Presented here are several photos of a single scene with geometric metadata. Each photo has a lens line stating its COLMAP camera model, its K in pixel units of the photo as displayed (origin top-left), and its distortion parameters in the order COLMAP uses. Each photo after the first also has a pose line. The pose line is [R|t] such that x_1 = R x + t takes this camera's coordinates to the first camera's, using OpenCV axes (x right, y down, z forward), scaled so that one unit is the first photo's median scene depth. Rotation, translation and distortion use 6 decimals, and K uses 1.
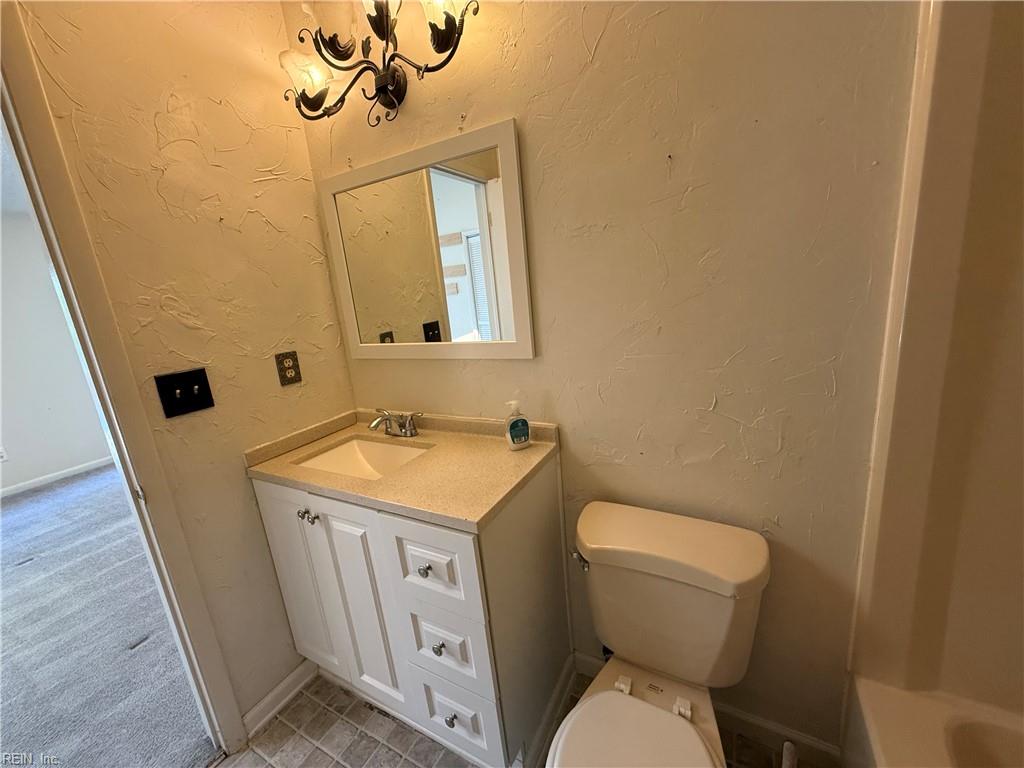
lens RADIAL K [[410.0, 0, 512.0], [0, 410.0, 384.0], [0, 0, 1]] dist [0.001362, 0.000054]
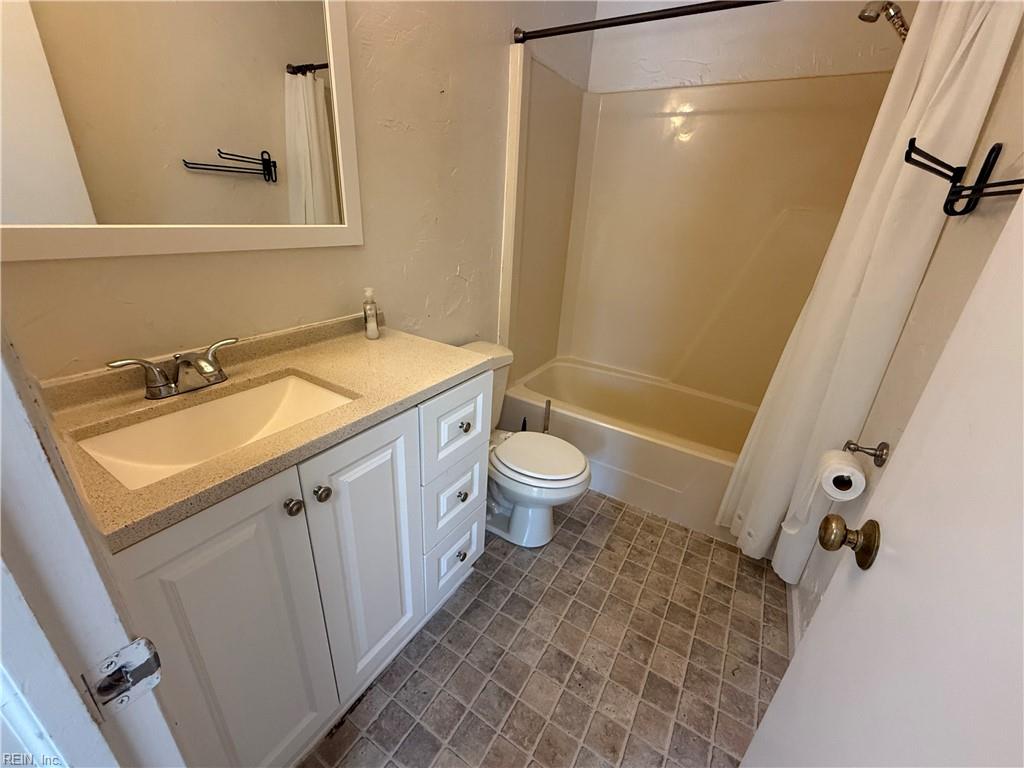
lens RADIAL K [[410.0, 0, 512.0], [0, 410.0, 384.0], [0, 0, 1]] dist [0.001362, 0.000054]
pose [[0.048610, -0.303010, 0.951747, -0.876959], [0.173476, 0.940953, 0.290713, 0.027723], [-0.983638, 0.150973, 0.098304, 0.524514]]
